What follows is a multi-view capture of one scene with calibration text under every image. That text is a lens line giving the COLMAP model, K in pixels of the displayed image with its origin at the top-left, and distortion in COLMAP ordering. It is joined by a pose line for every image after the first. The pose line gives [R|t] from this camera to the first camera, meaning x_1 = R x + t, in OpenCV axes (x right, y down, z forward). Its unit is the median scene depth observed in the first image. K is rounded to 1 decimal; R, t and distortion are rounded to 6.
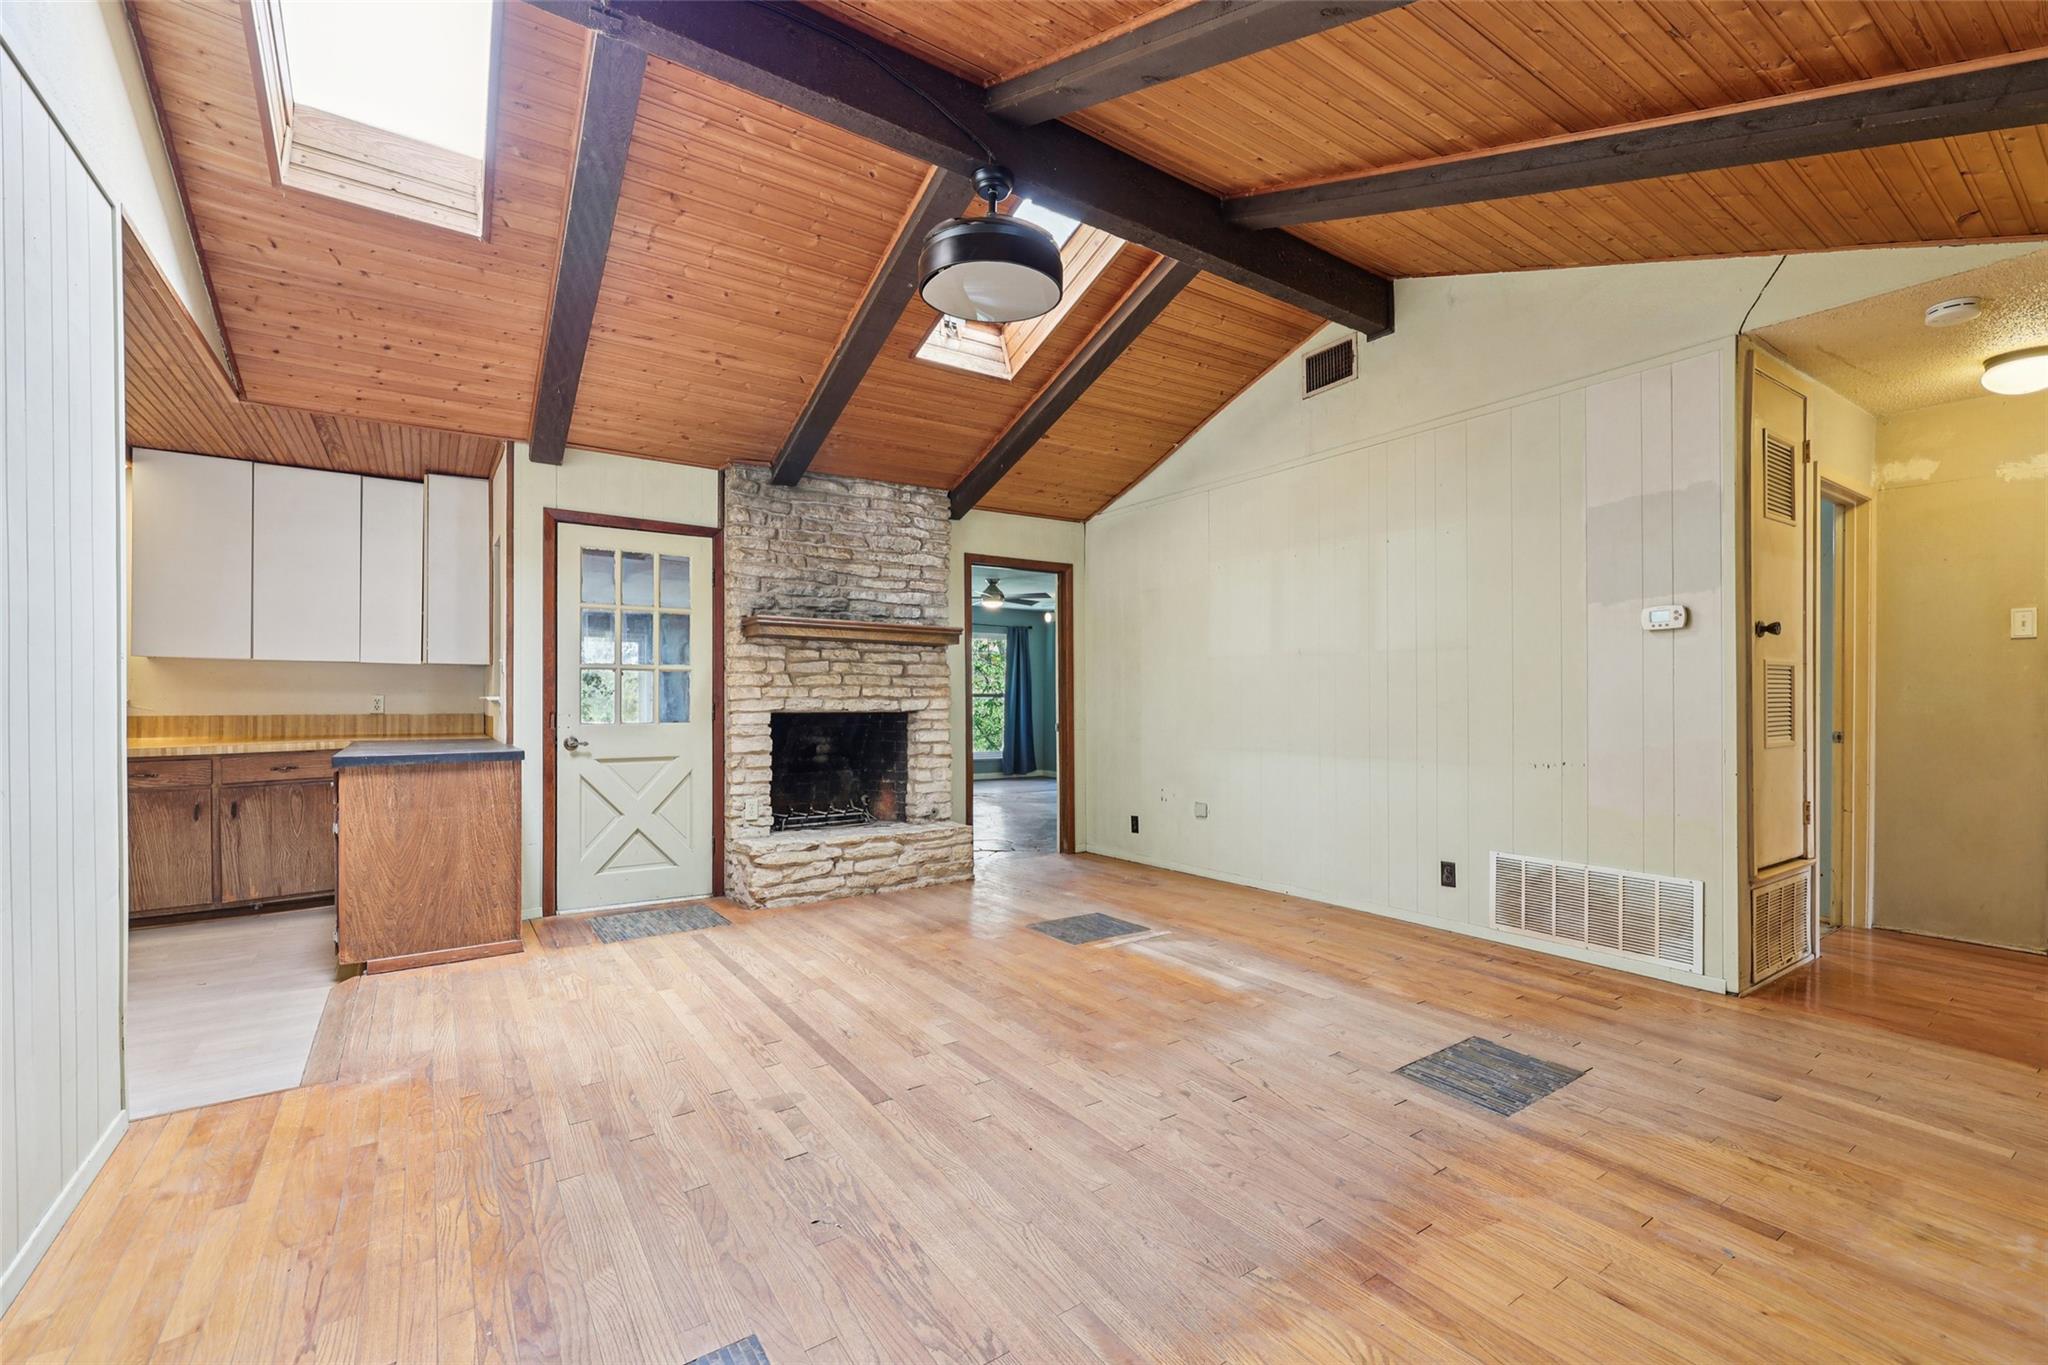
lens RADIAL K [[883.2, 0, 1020.7], [0, 883.2, 700.4], [0, 0, 1]] dist [0.000322, 0.000263]
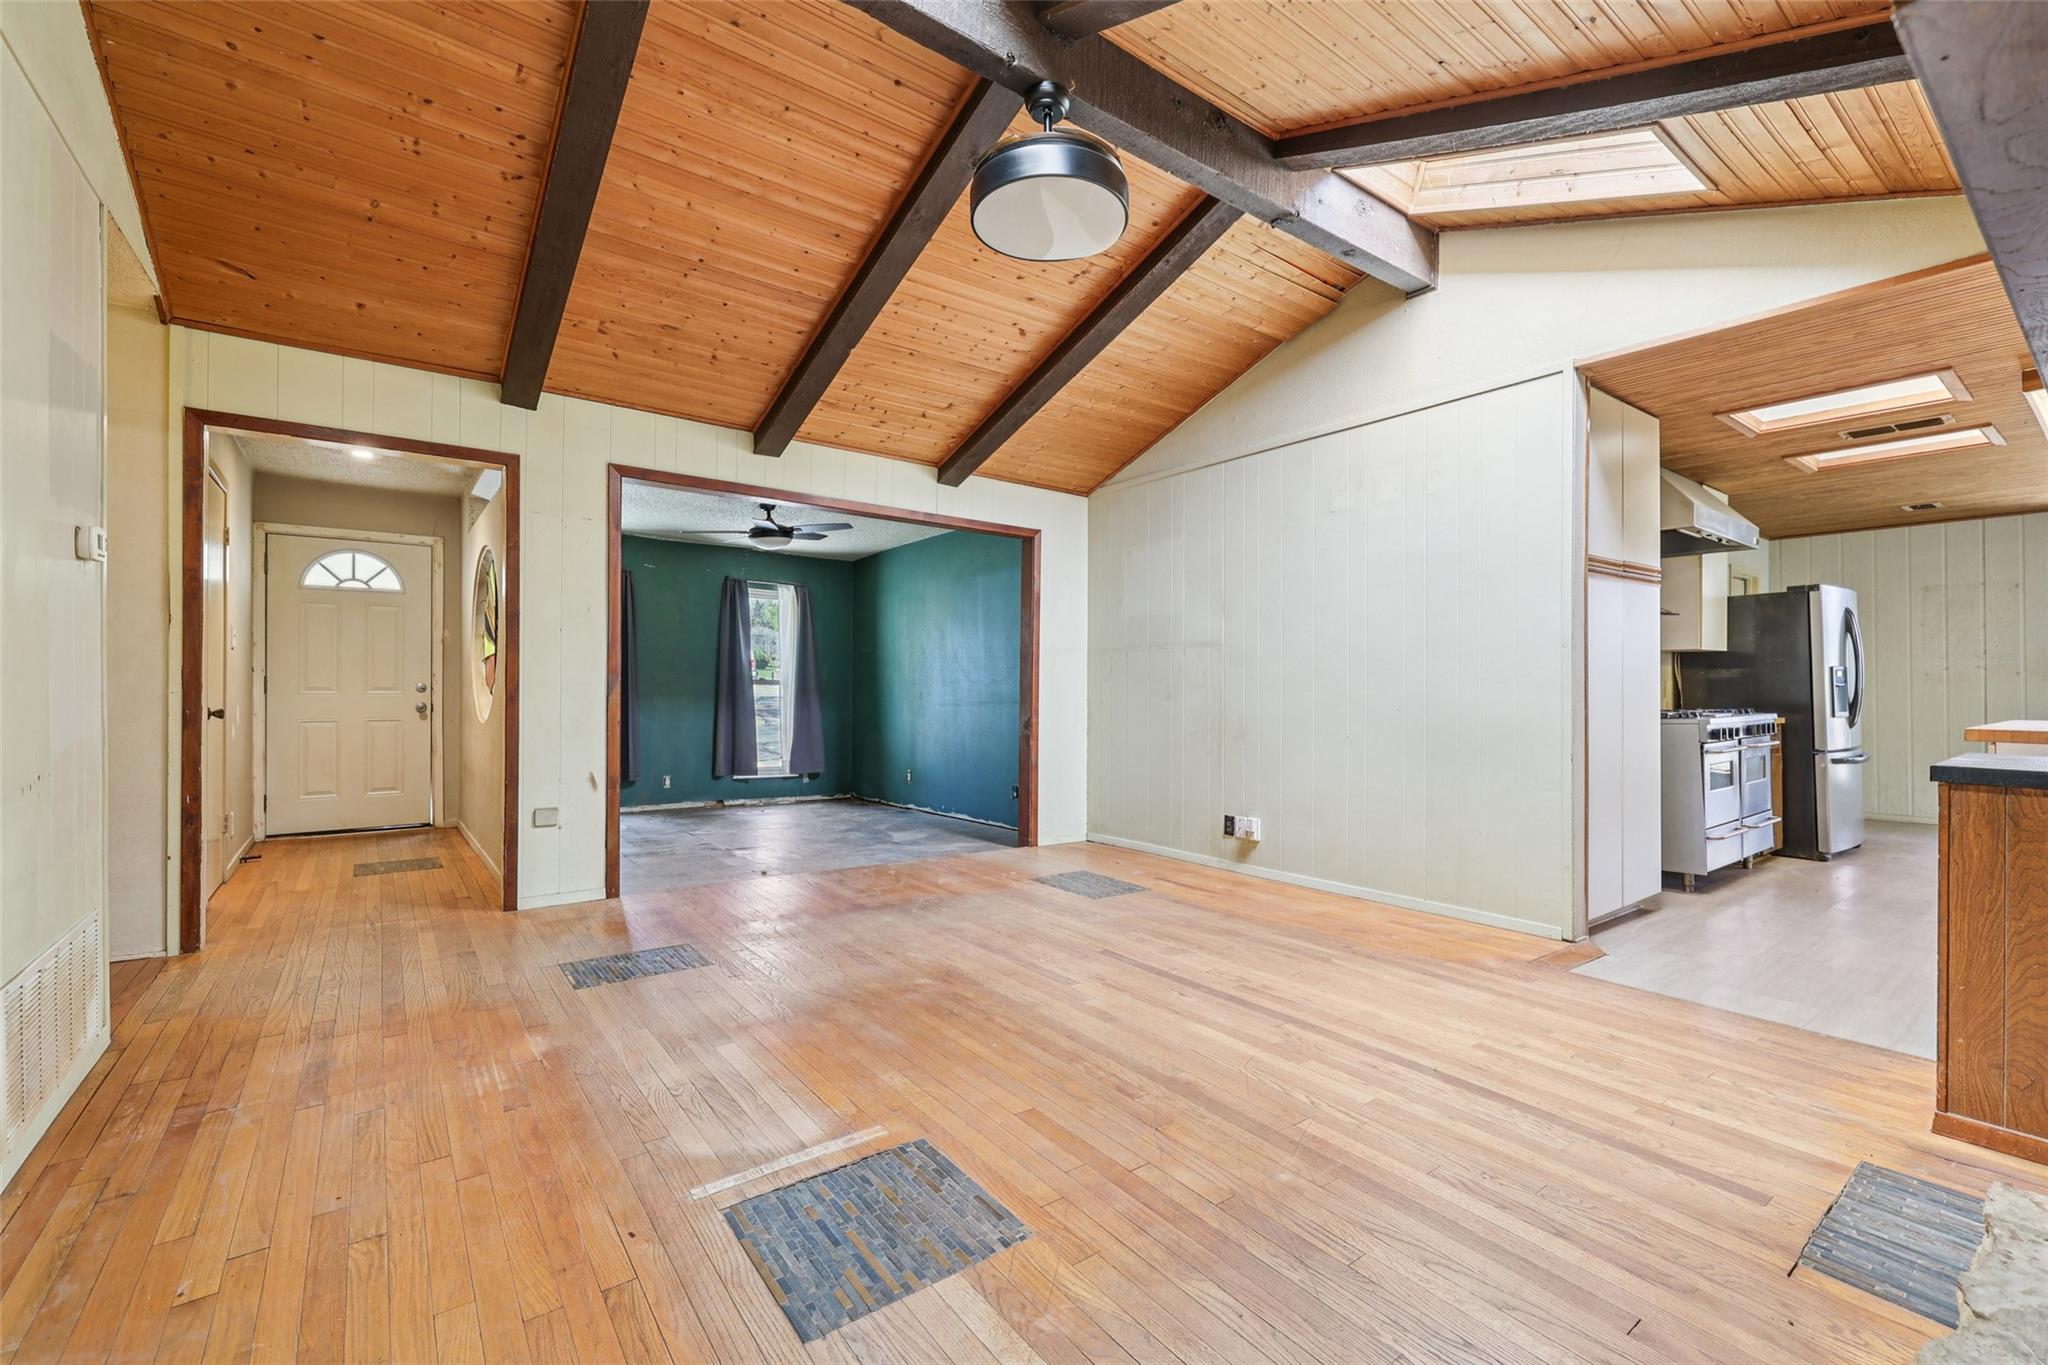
lens RADIAL K [[863.8, 0, 1024.0], [0, 863.8, 682.5], [0, 0, 1]] dist [0.000003, 0.000216]
pose [[-0.998574, -0.003976, -0.053237, 0.023271], [-0.004522, 0.999938, 0.010144, 0.002183], [0.053193, 0.010370, -0.998530, 1.177637]]
